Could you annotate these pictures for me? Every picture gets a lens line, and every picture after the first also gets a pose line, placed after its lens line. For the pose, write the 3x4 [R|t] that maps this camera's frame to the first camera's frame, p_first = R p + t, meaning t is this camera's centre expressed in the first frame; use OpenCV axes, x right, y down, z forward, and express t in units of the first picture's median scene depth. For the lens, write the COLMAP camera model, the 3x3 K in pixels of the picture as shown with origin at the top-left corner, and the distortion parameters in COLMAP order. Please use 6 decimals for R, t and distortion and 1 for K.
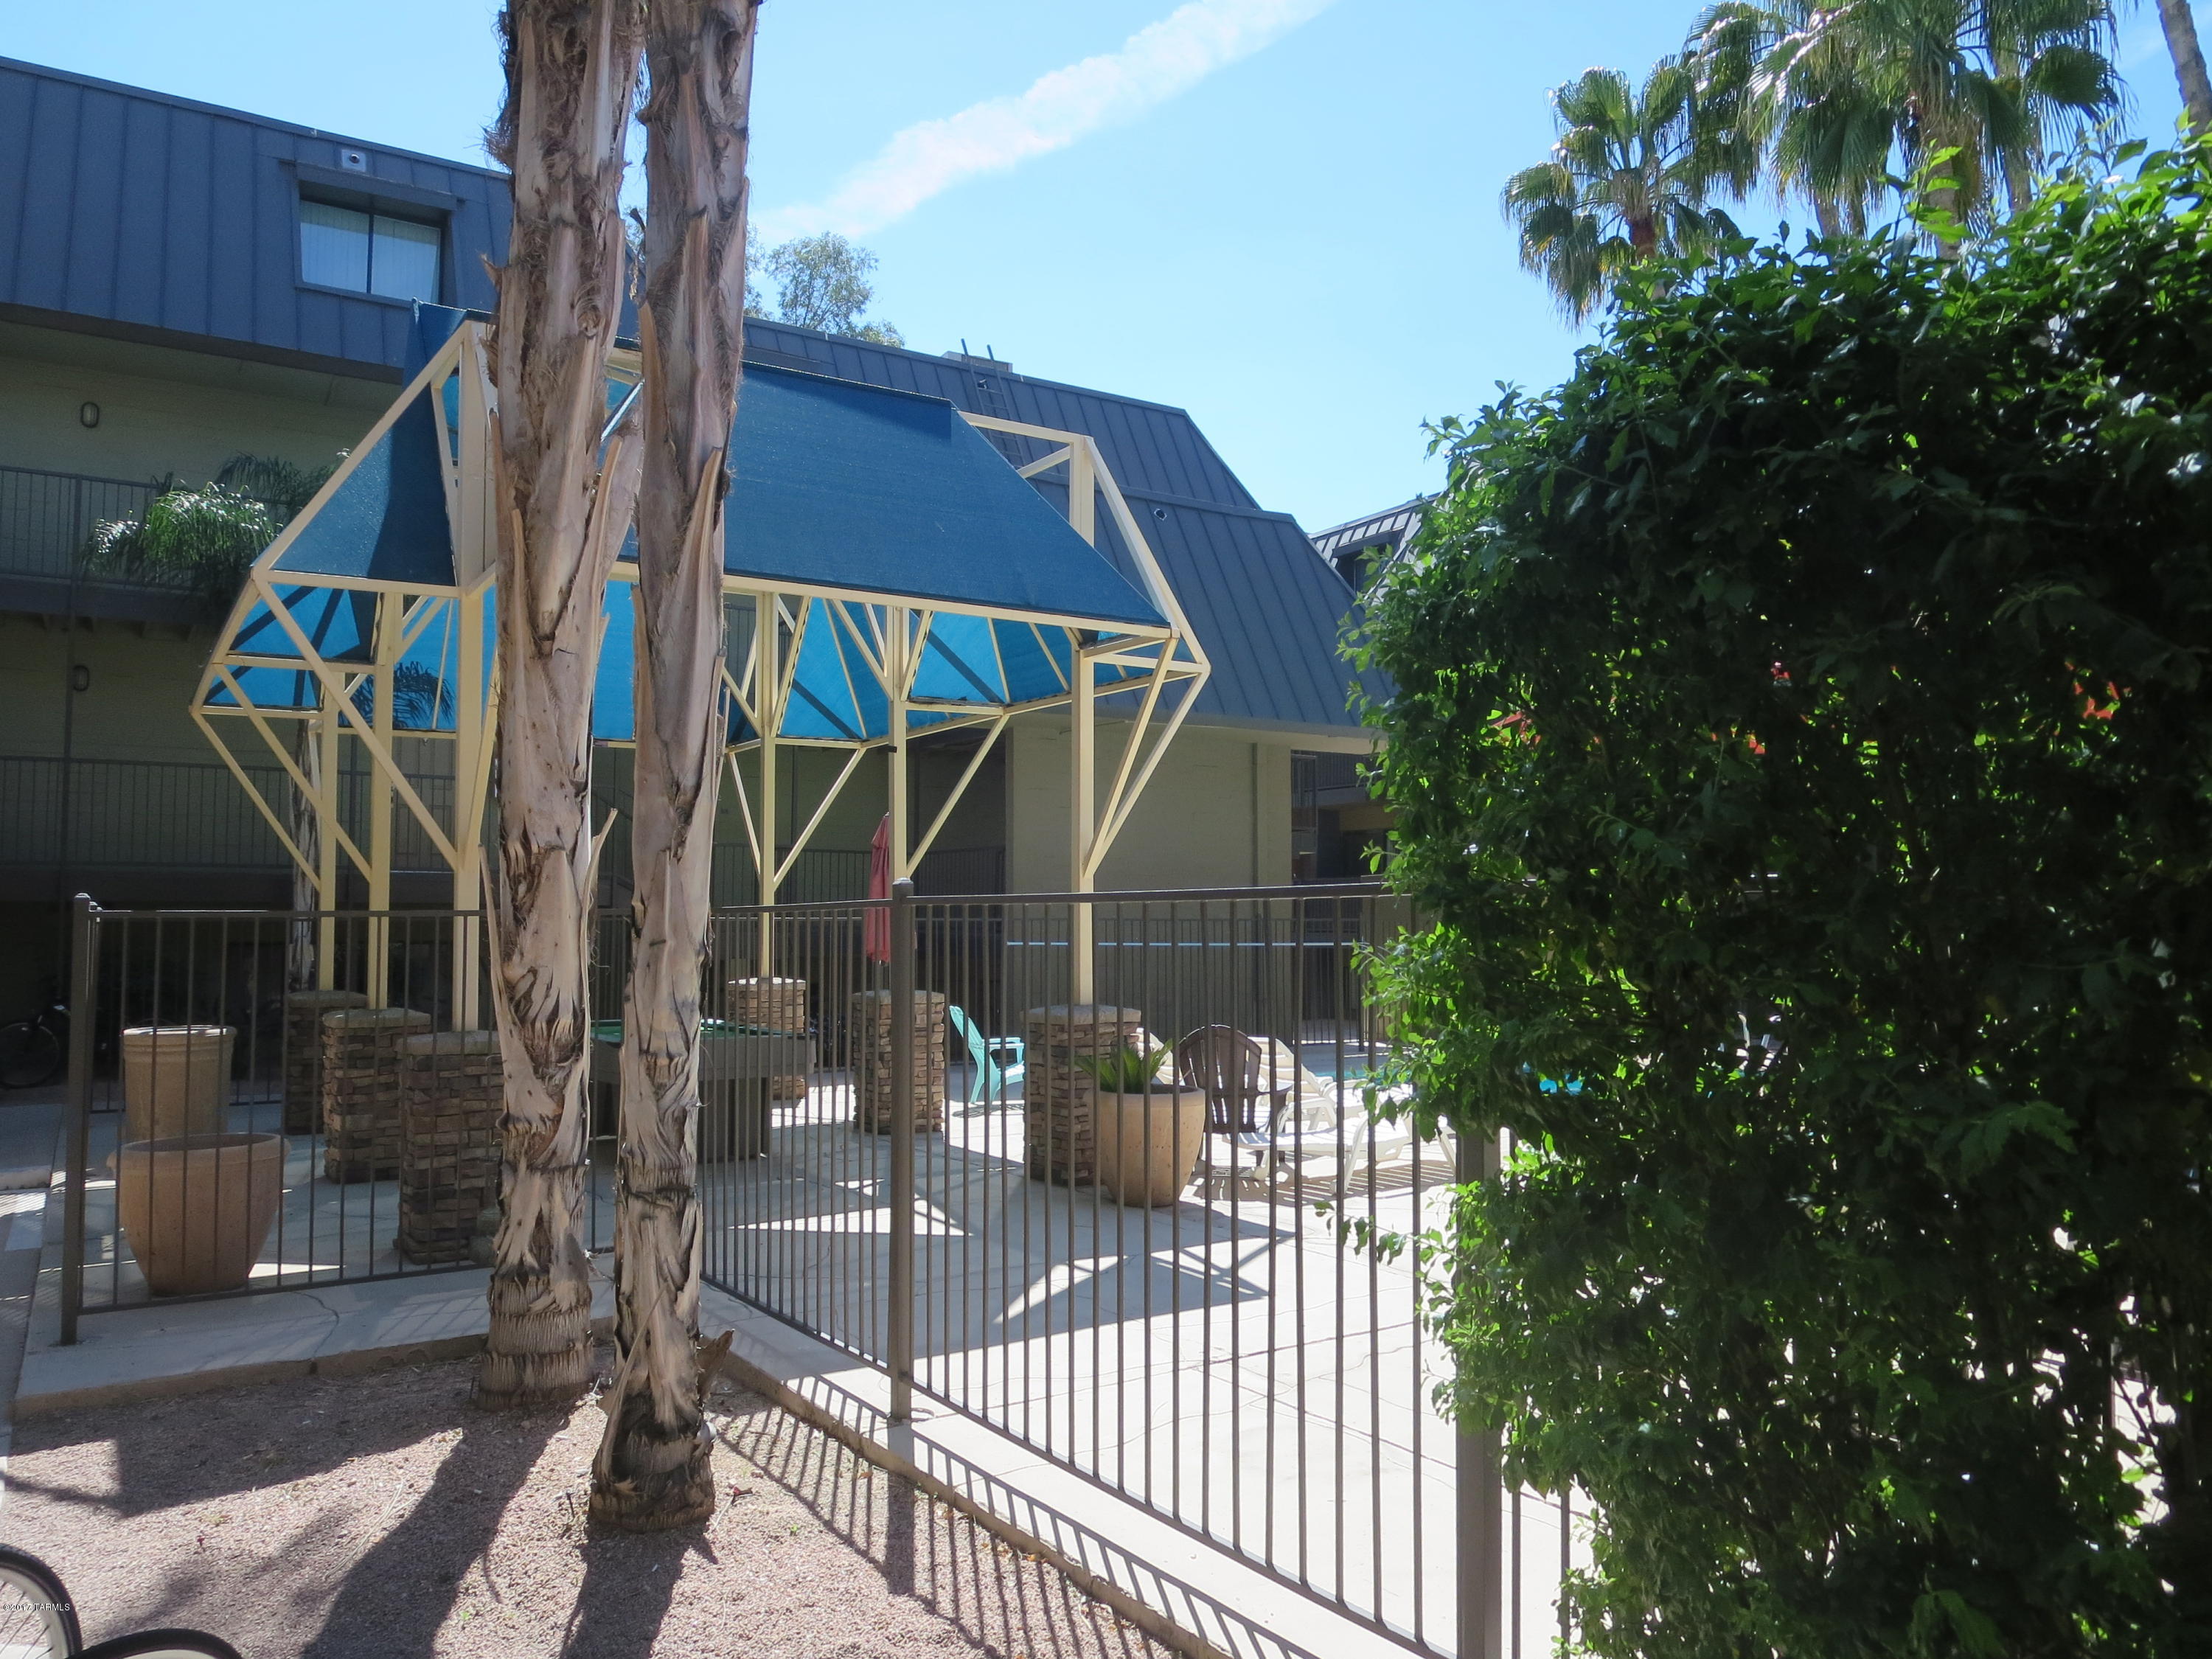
lens RADIAL K [[1576.5, 0, 1106.0], [0, 1576.5, 829.5], [0, 0, 1]] dist [0.000063, -0.000165]
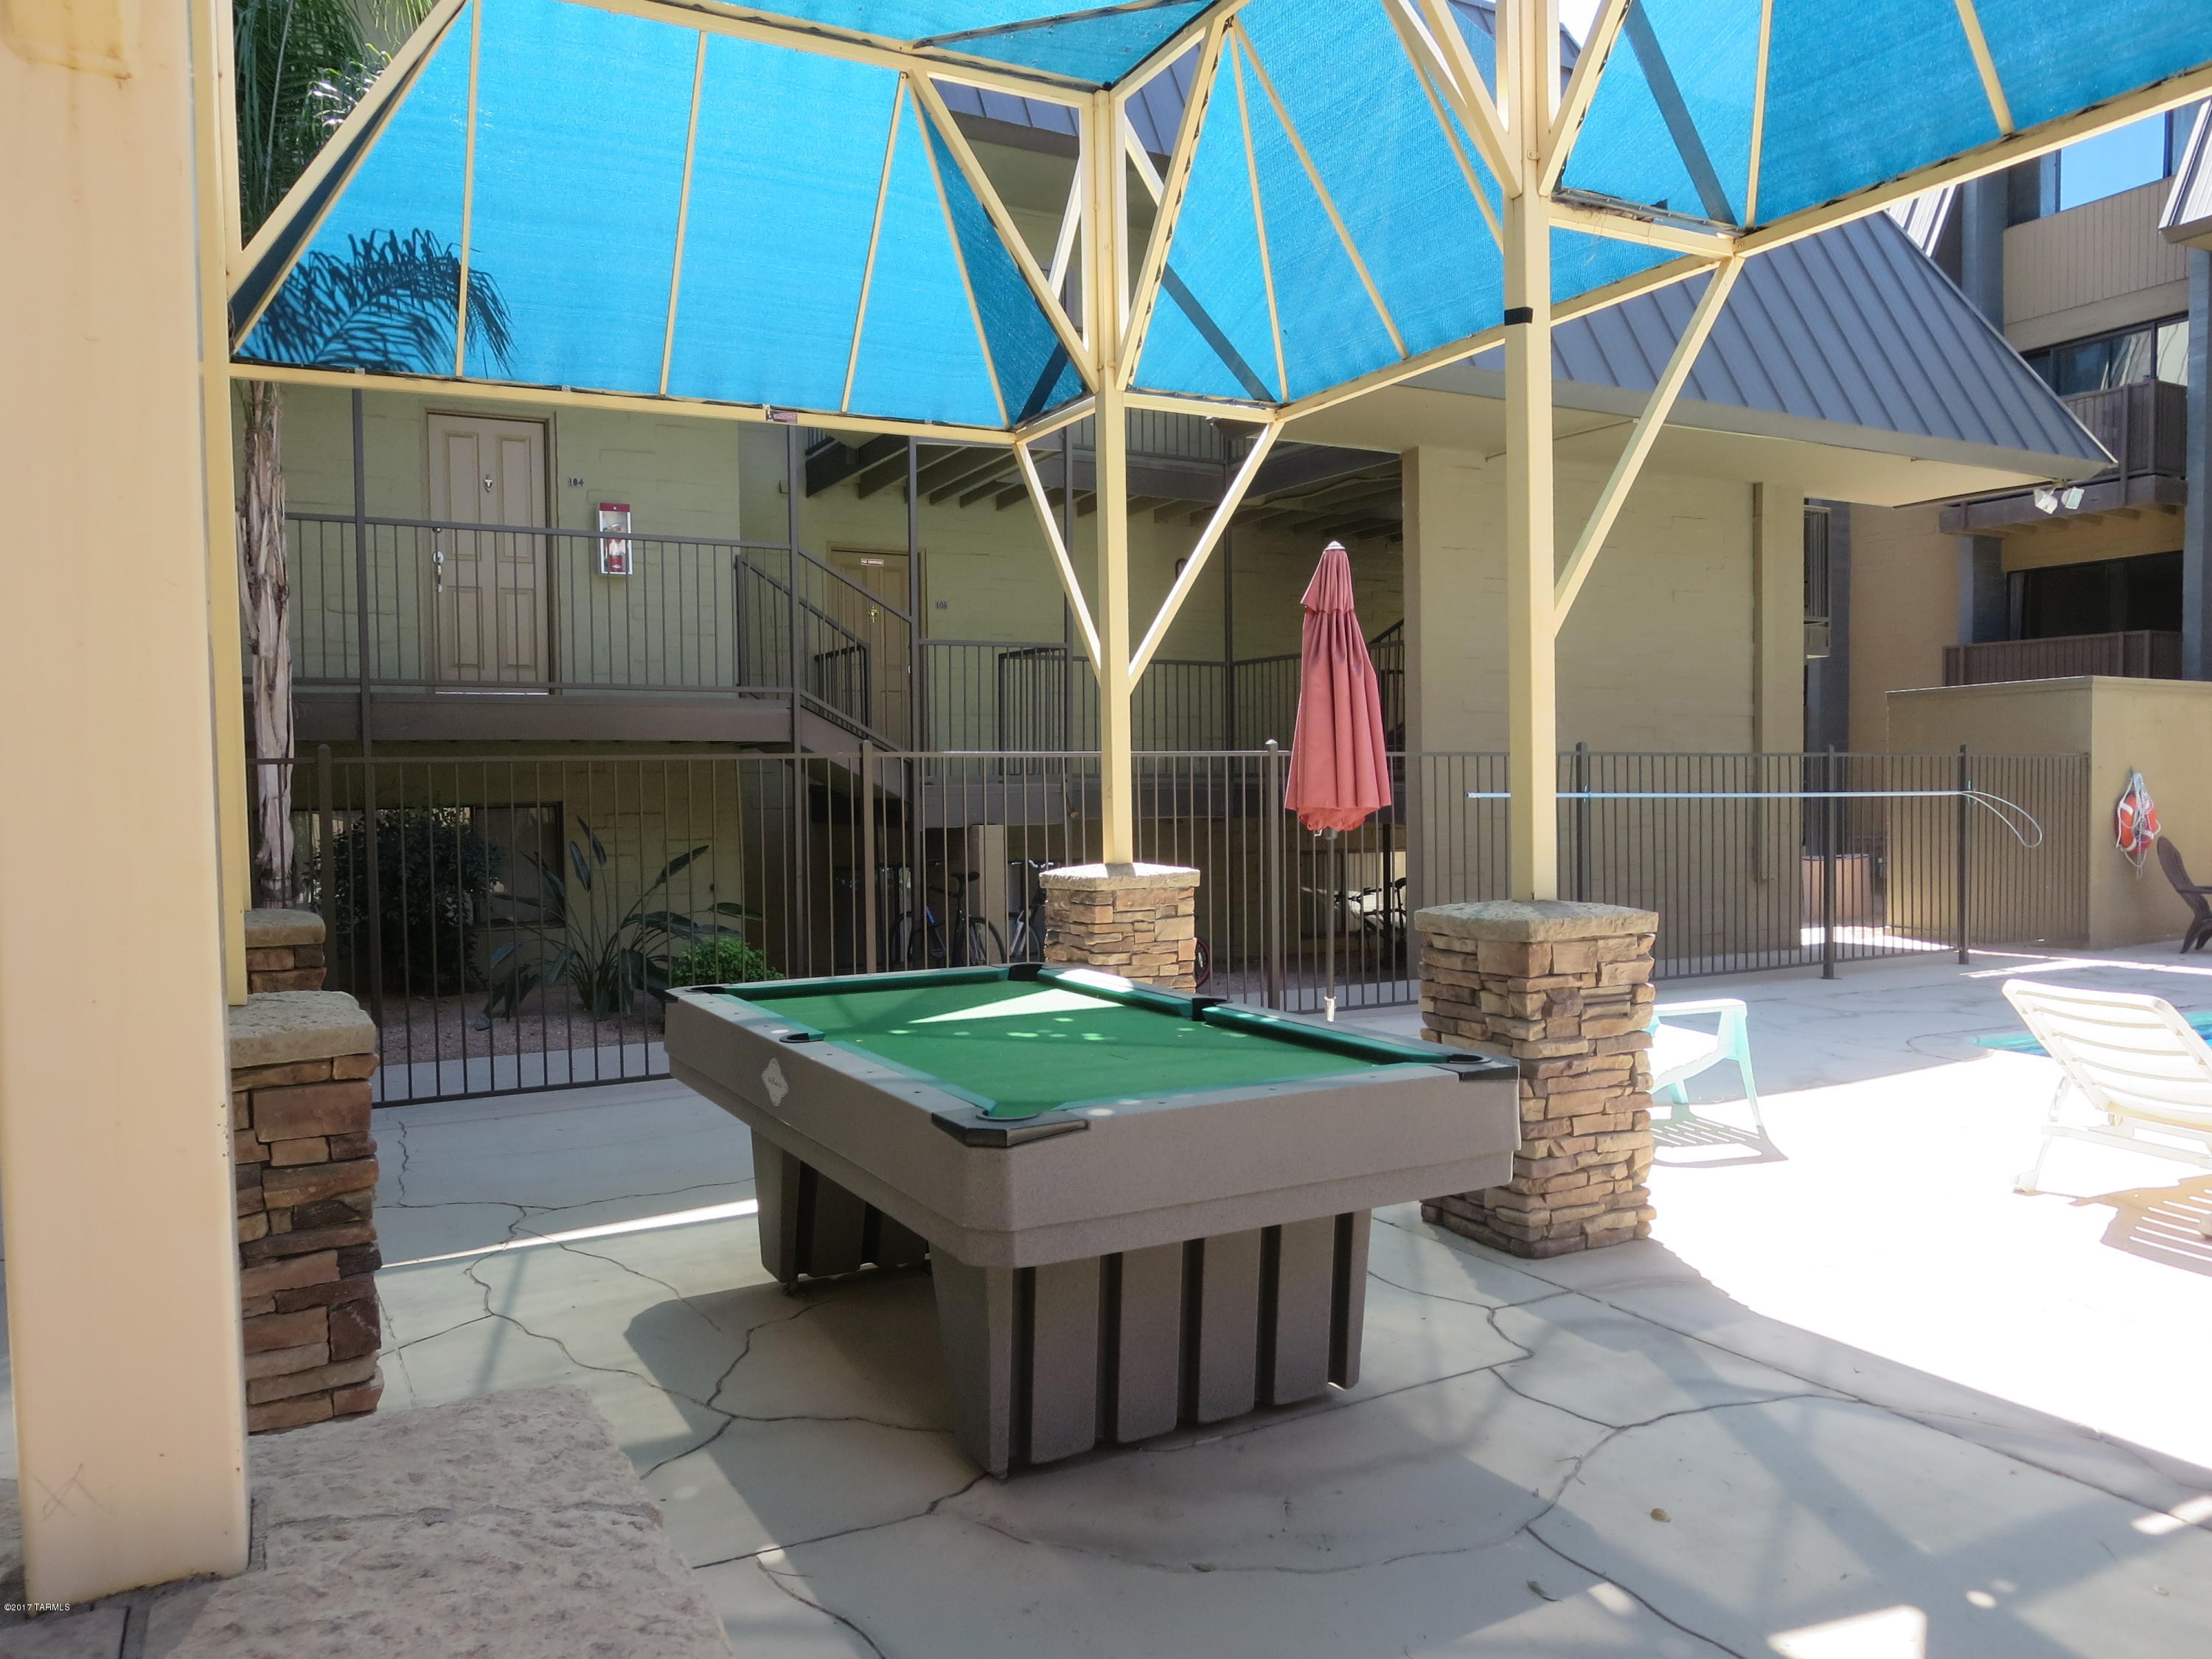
lens RADIAL K [[1609.5, 0, 1147.5], [0, 1609.5, 827.5], [0, 0, 1]] dist [0.006269, 0.008245]
pose [[0.998080, -0.000676, -0.061936, -0.170839], [0.006352, 0.995785, 0.091495, 0.034264], [0.061613, -0.091713, 0.993878, 0.474652]]
